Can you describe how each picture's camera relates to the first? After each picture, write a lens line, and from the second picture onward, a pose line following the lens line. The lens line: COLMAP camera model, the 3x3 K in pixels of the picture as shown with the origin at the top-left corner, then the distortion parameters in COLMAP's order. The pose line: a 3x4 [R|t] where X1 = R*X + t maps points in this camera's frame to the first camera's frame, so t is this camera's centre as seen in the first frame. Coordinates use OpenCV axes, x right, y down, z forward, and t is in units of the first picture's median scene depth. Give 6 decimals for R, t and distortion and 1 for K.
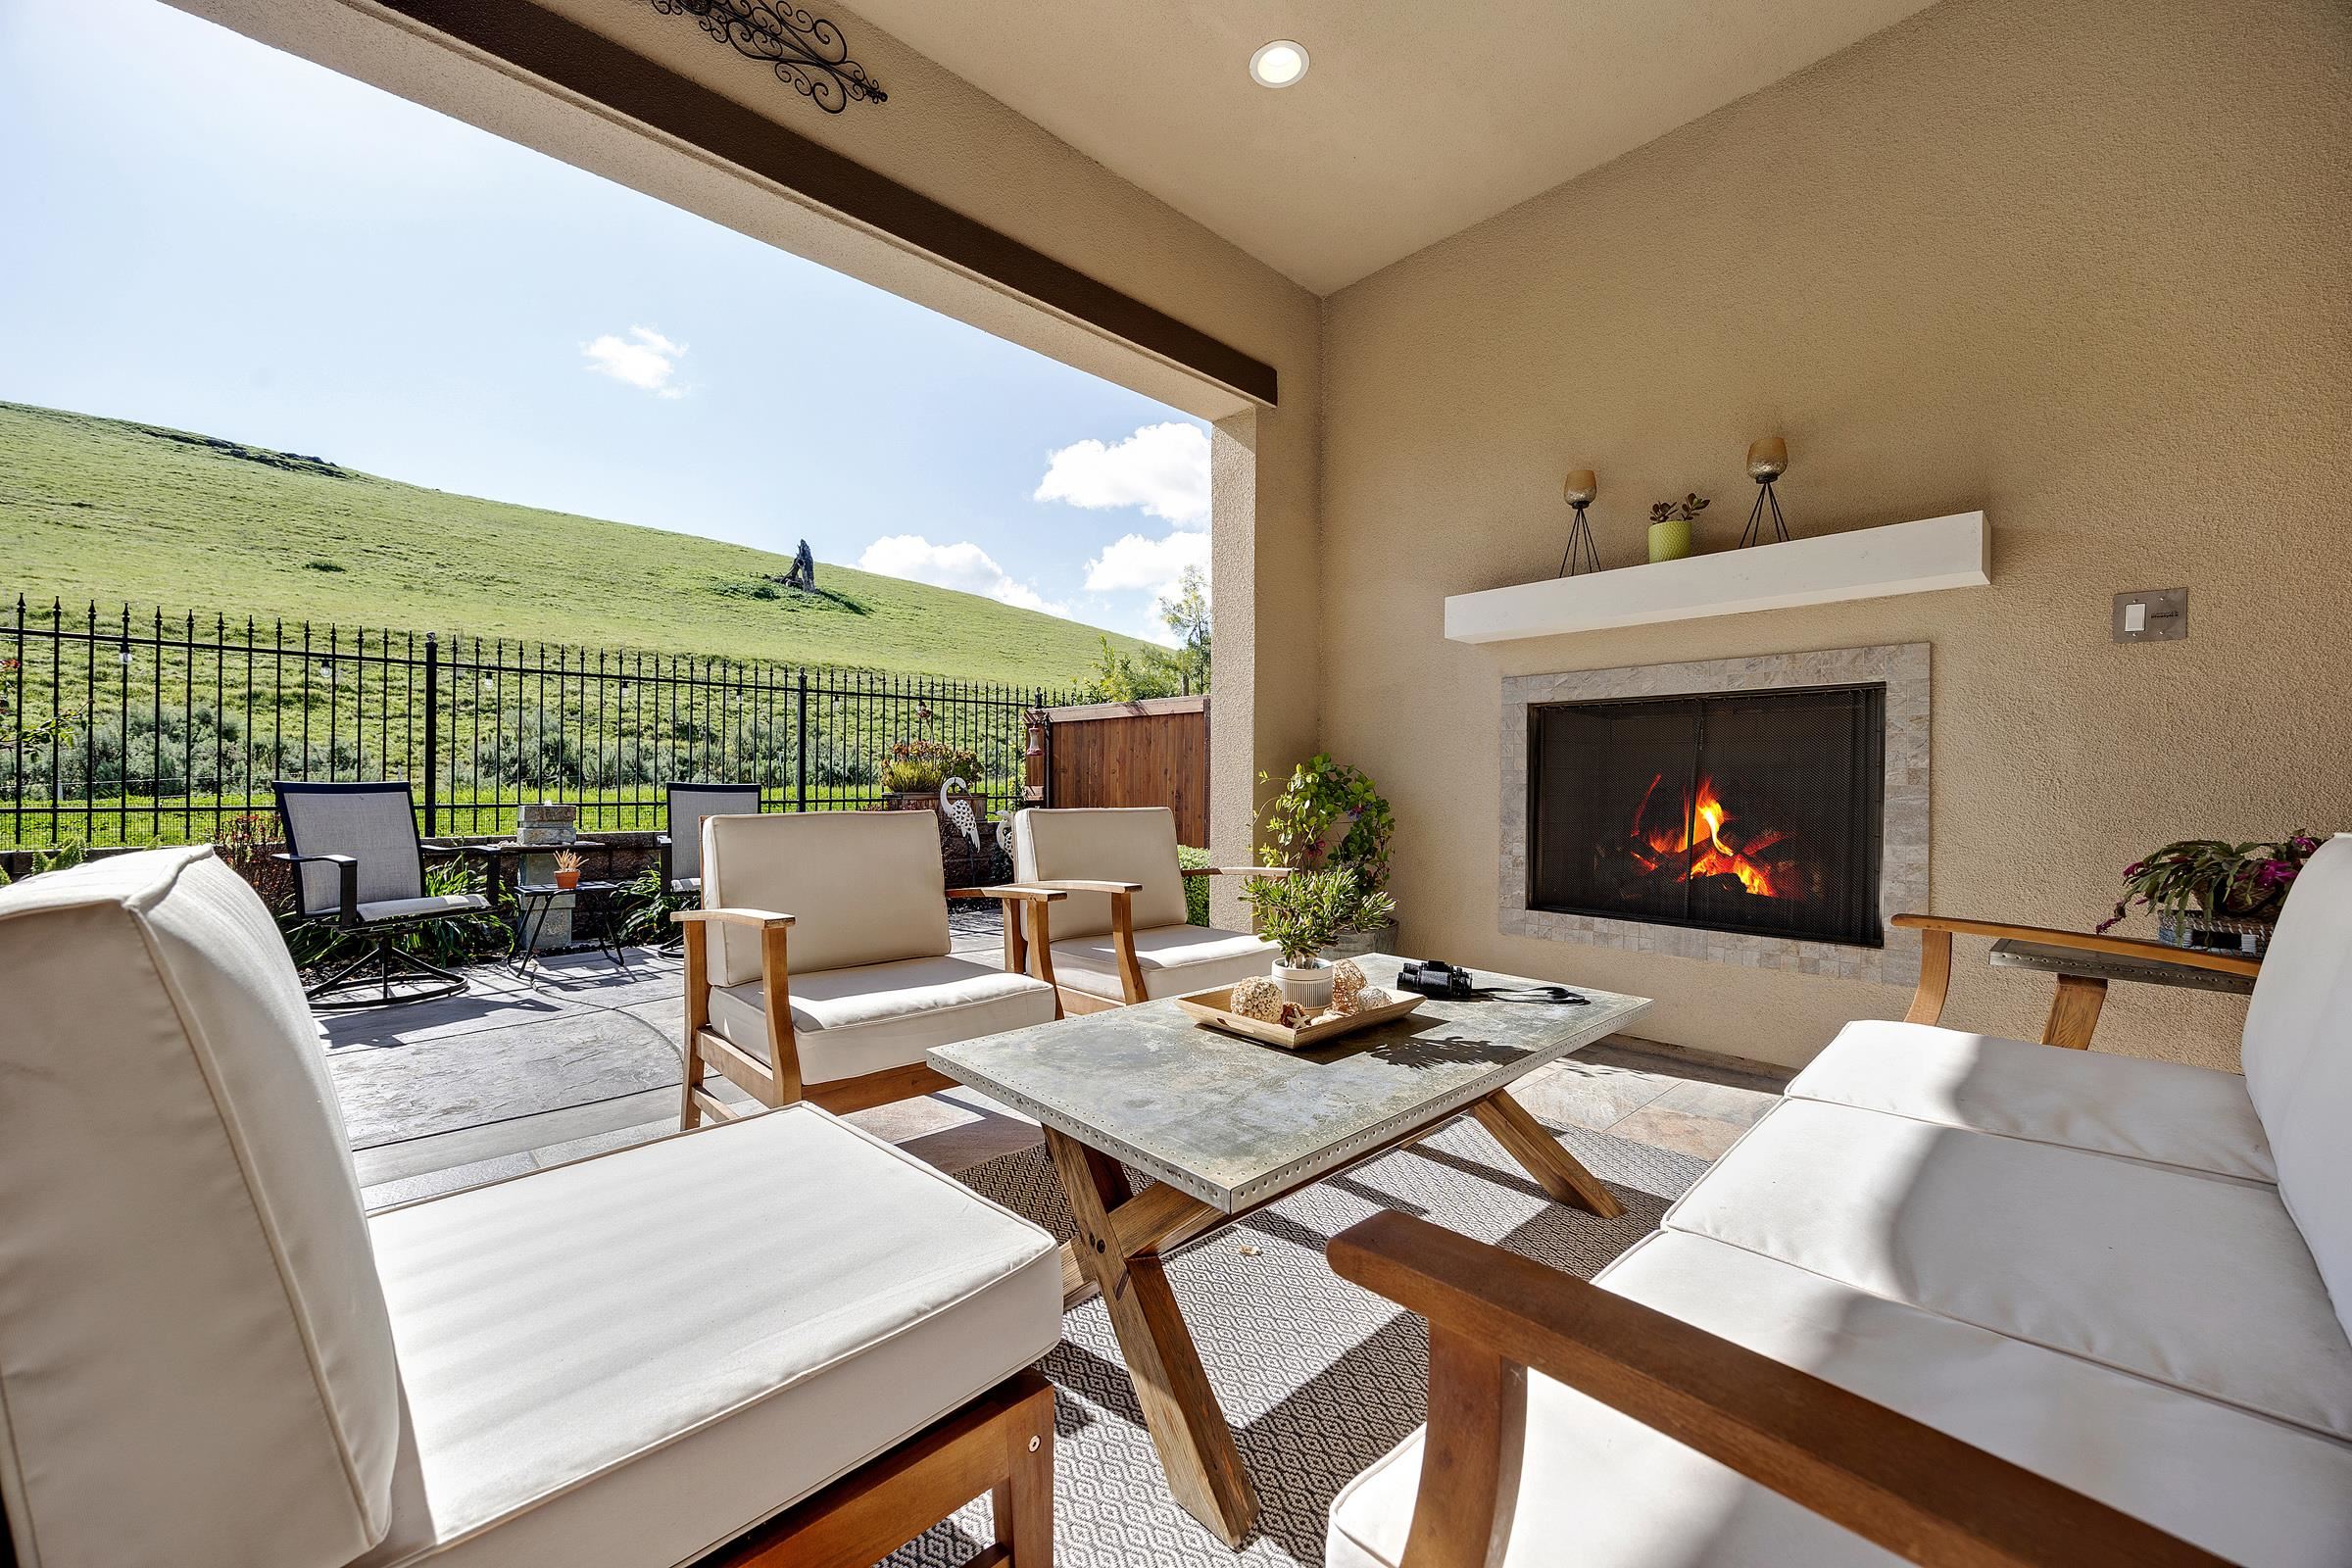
lens RADIAL K [[903.1, 0, 1182.0], [0, 903.1, 785.3], [0, 0, 1]] dist [-0.000447, -0.000185]
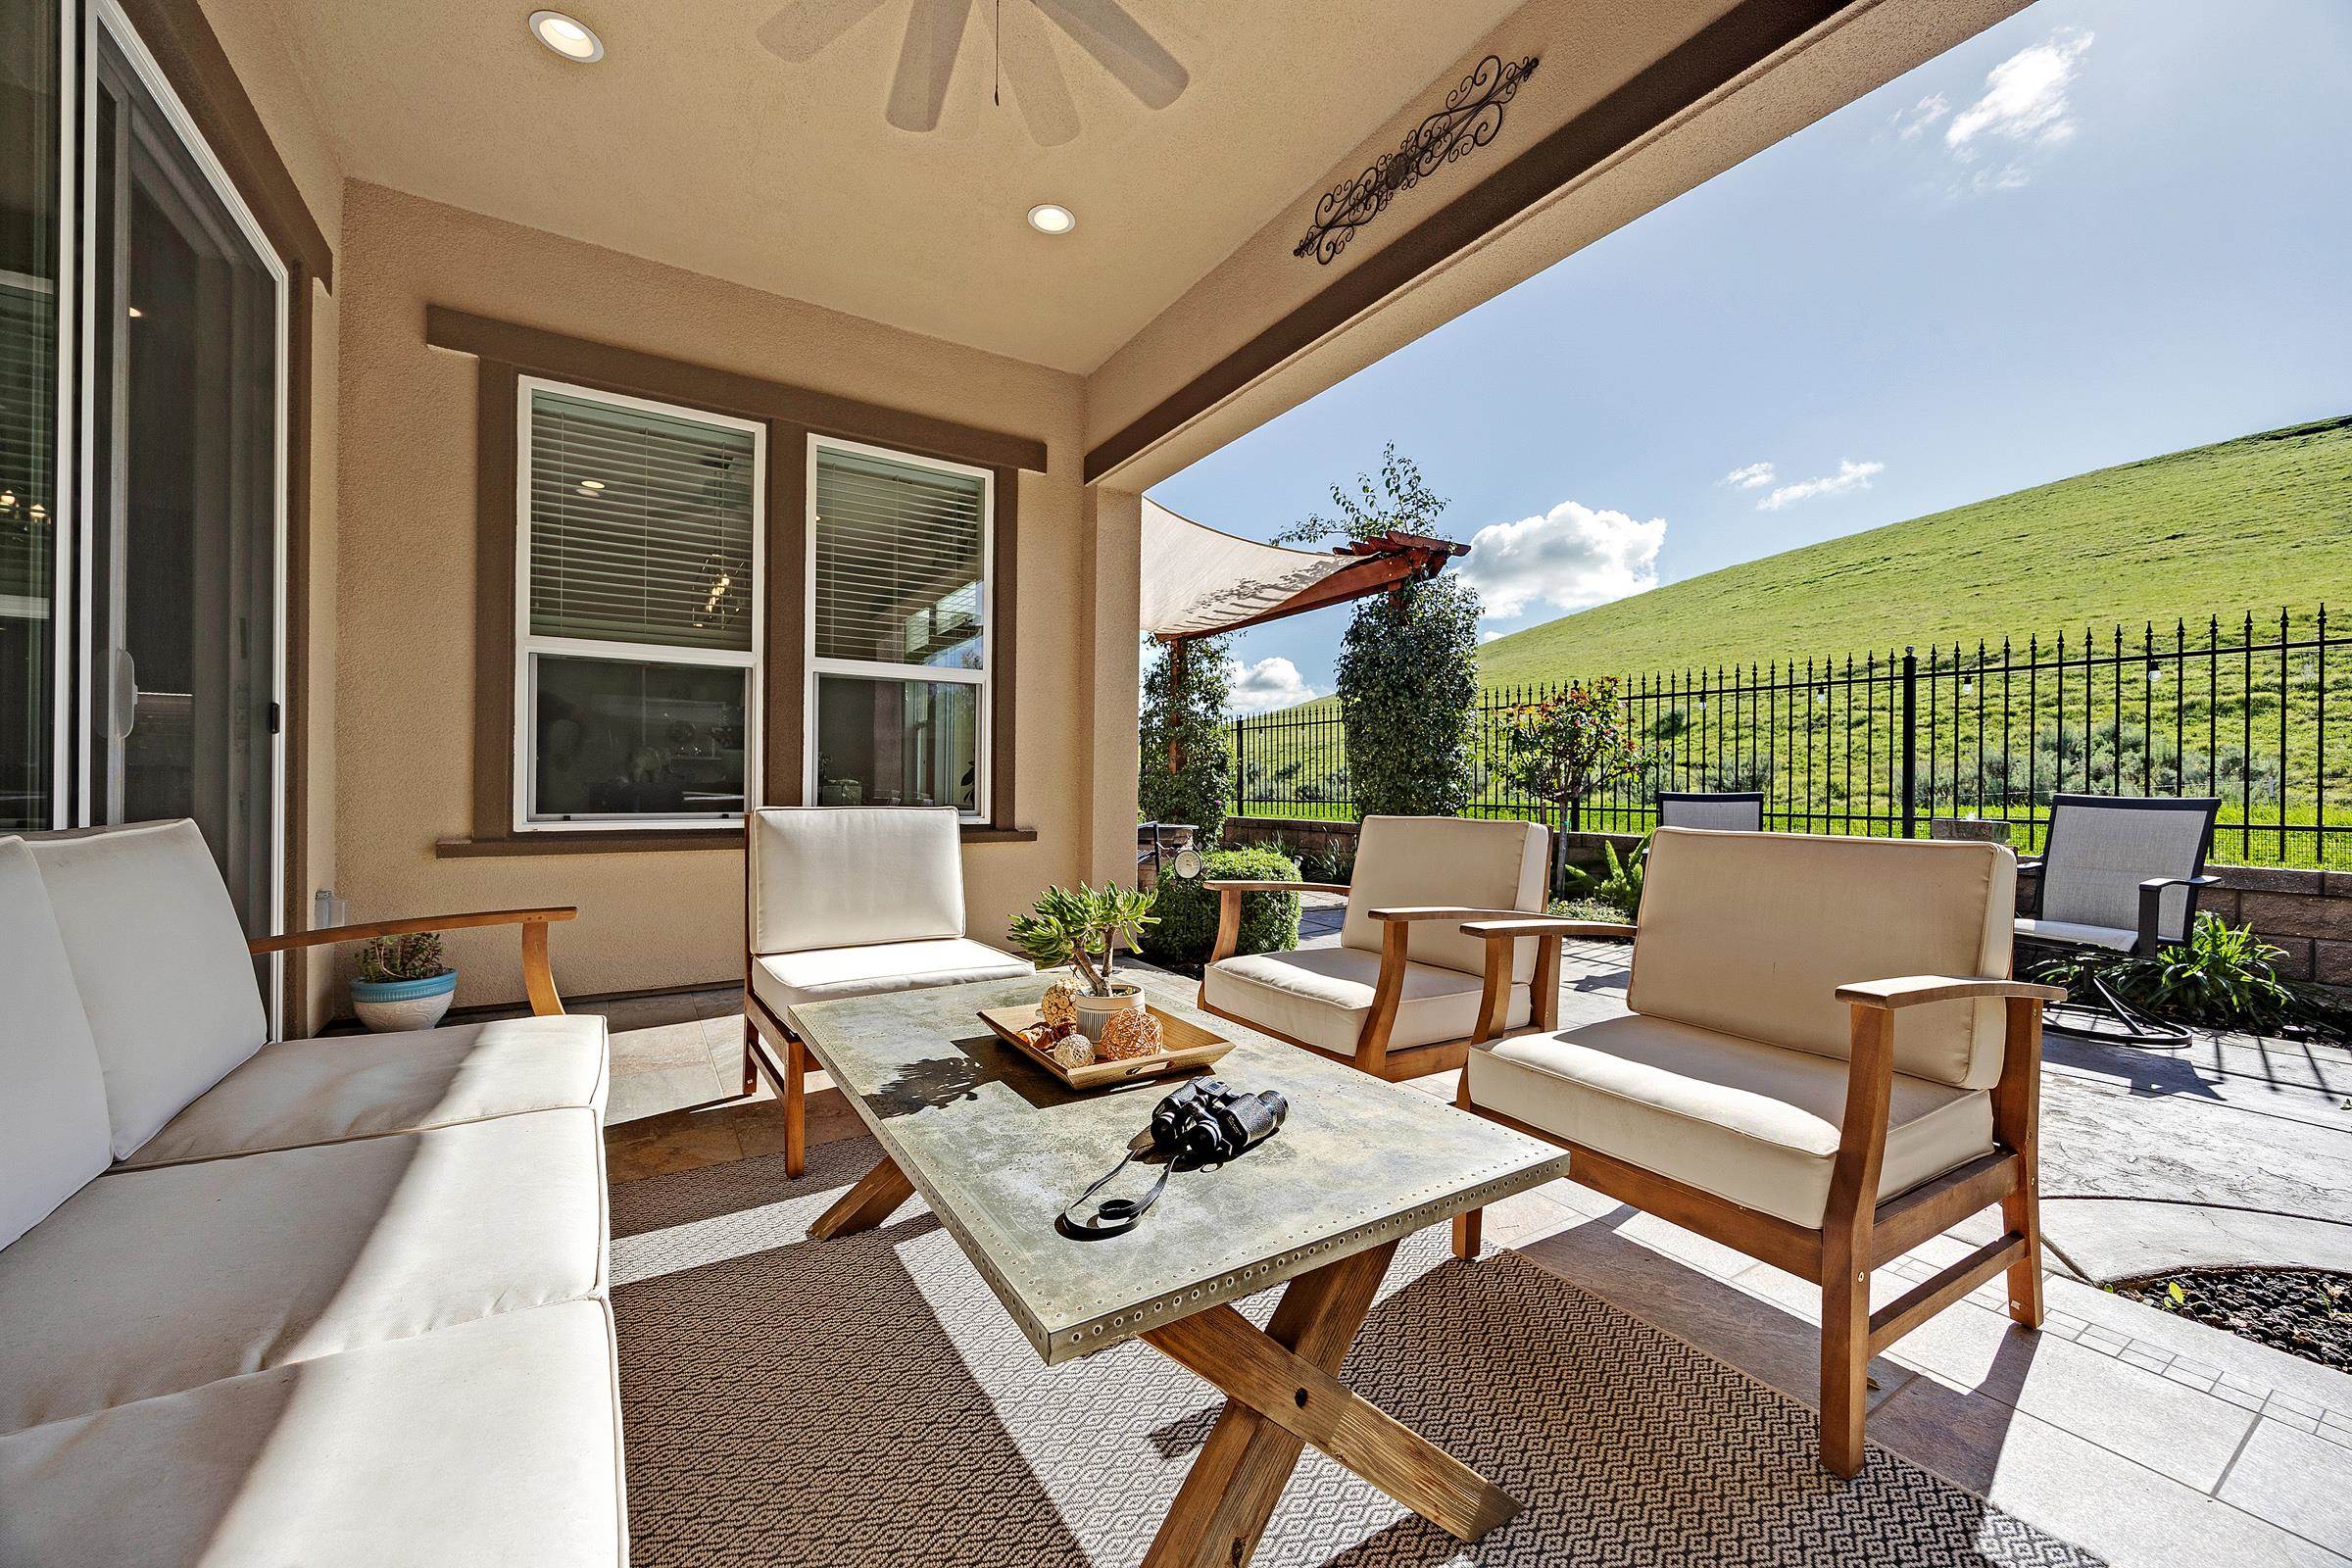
lens RADIAL K [[903.1, 0, 1182.0], [0, 903.1, 785.3], [0, 0, 1]] dist [-0.000447, -0.000185]
pose [[-0.194630, -0.006729, -0.980854, 1.154305], [-0.010931, 0.999929, -0.004691, -0.000152], [0.980816, 0.009809, -0.194690, 1.450952]]
